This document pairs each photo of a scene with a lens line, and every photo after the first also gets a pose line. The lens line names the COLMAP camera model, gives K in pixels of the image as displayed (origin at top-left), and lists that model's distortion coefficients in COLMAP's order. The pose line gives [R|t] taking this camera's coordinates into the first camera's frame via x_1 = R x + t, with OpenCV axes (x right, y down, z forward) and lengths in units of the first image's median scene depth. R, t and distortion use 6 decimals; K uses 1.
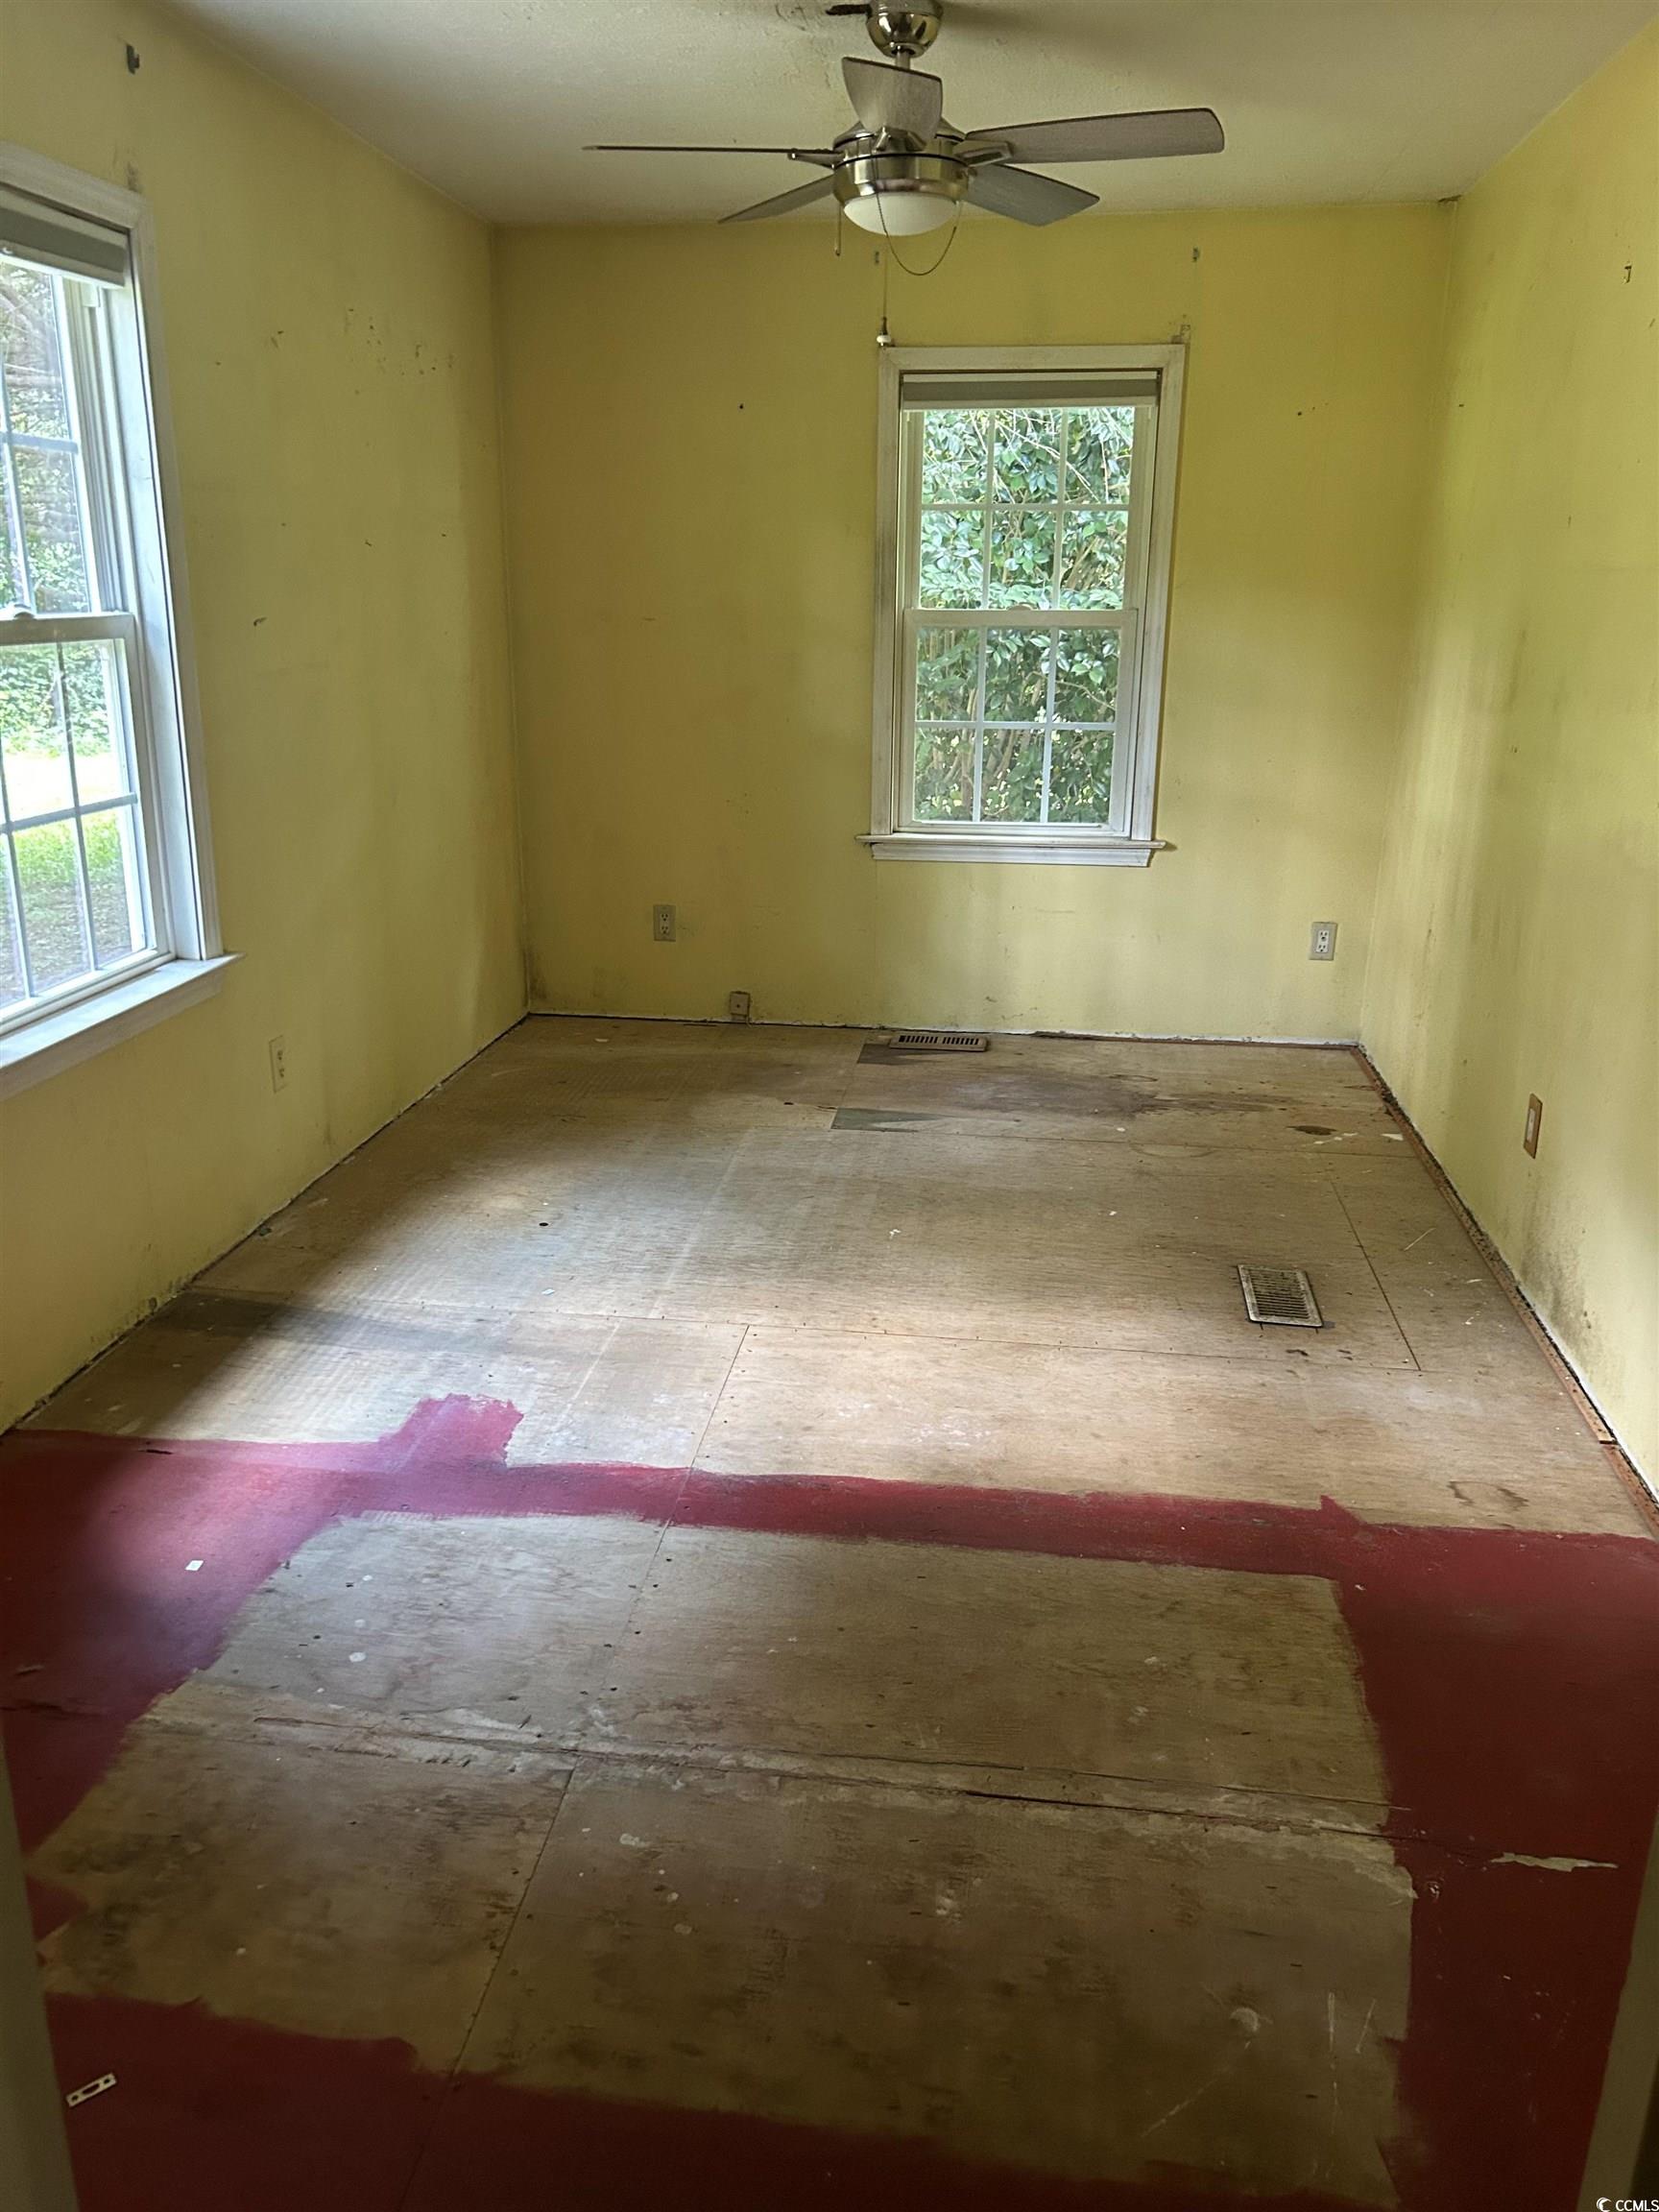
lens RADIAL K [[1683.8, 0, 817.5], [0, 1683.8, 1117.6], [0, 0, 1]] dist [0.017956, -0.020753]
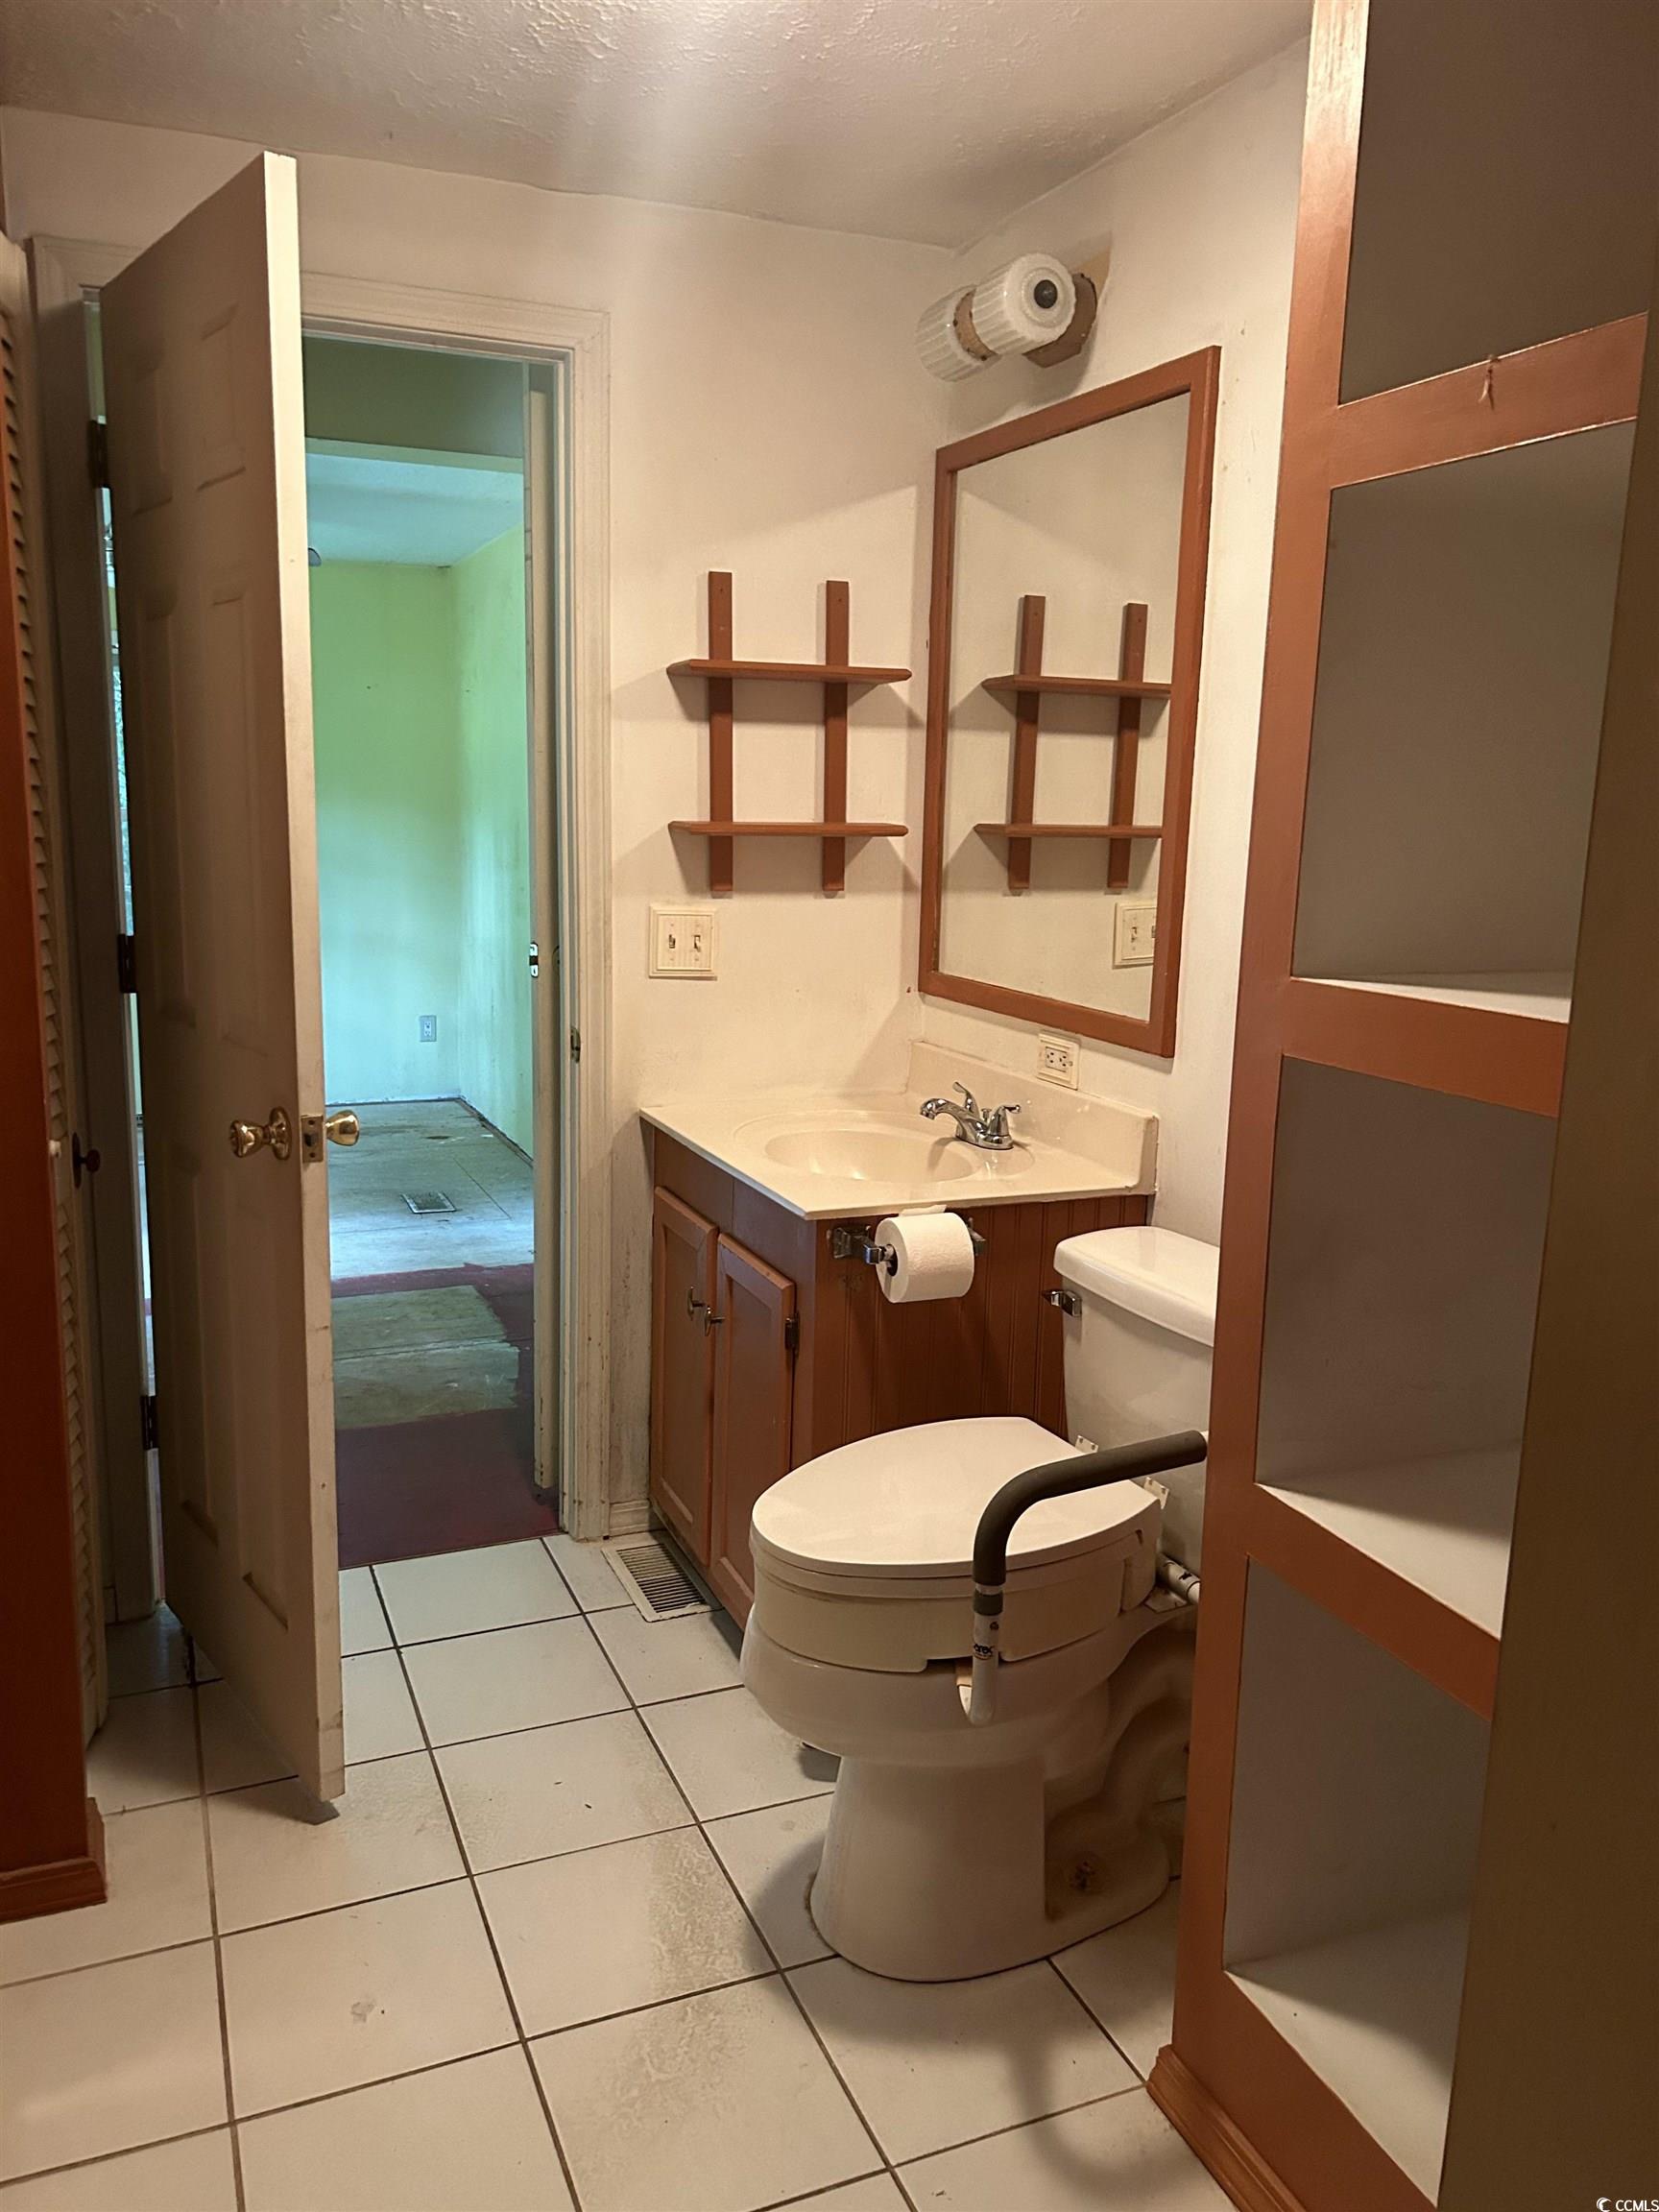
lens RADIAL K [[1683.8, 0, 829.0], [0, 1683.8, 1121.4], [0, 0, 1]] dist [0.017956, -0.020753]
pose [[0.862200, -0.088753, 0.498733, -0.197381], [0.146401, 0.986177, -0.077598, 0.197076], [-0.484952, 0.139920, 0.863275, -0.607527]]
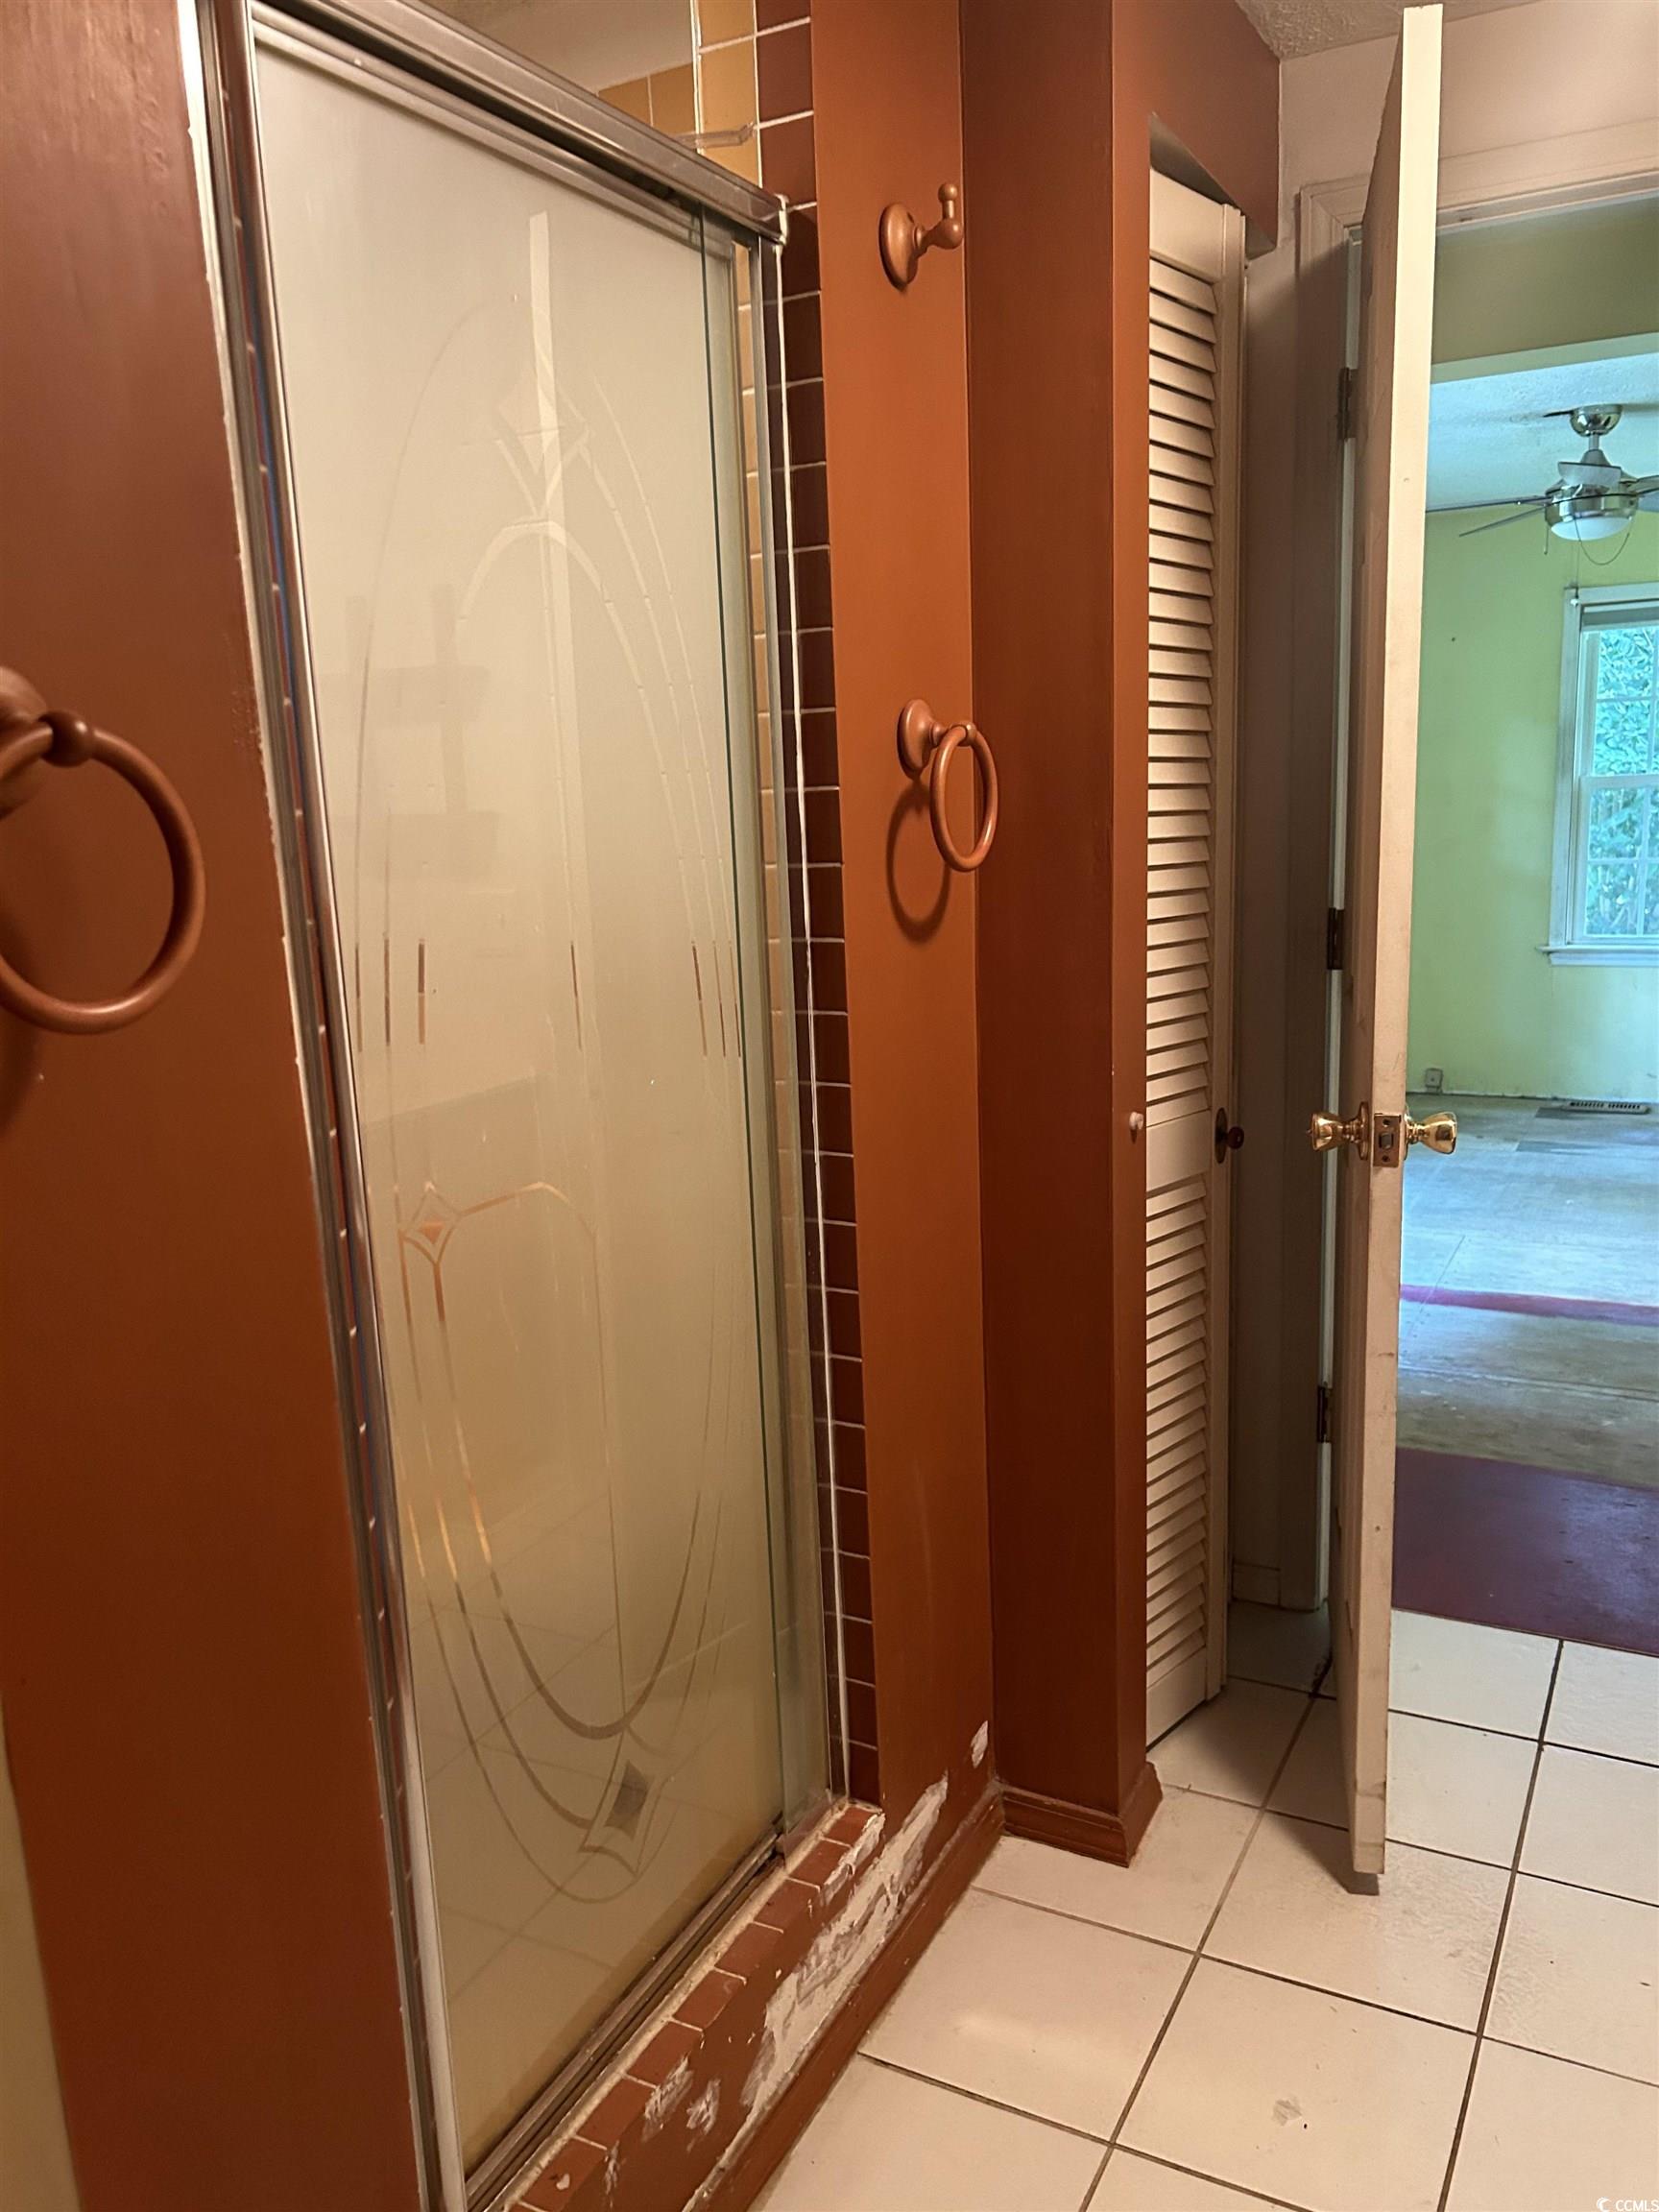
lens RADIAL K [[1683.8, 0, 782.1], [0, 1683.8, 1131.5], [0, 0, 1]] dist [0.017956, -0.020753]
pose [[0.929053, 0.023483, -0.369201, -0.046929], [-0.063532, 0.993284, -0.096693, 0.190684], [0.364451, 0.113289, 0.924306, -0.562435]]
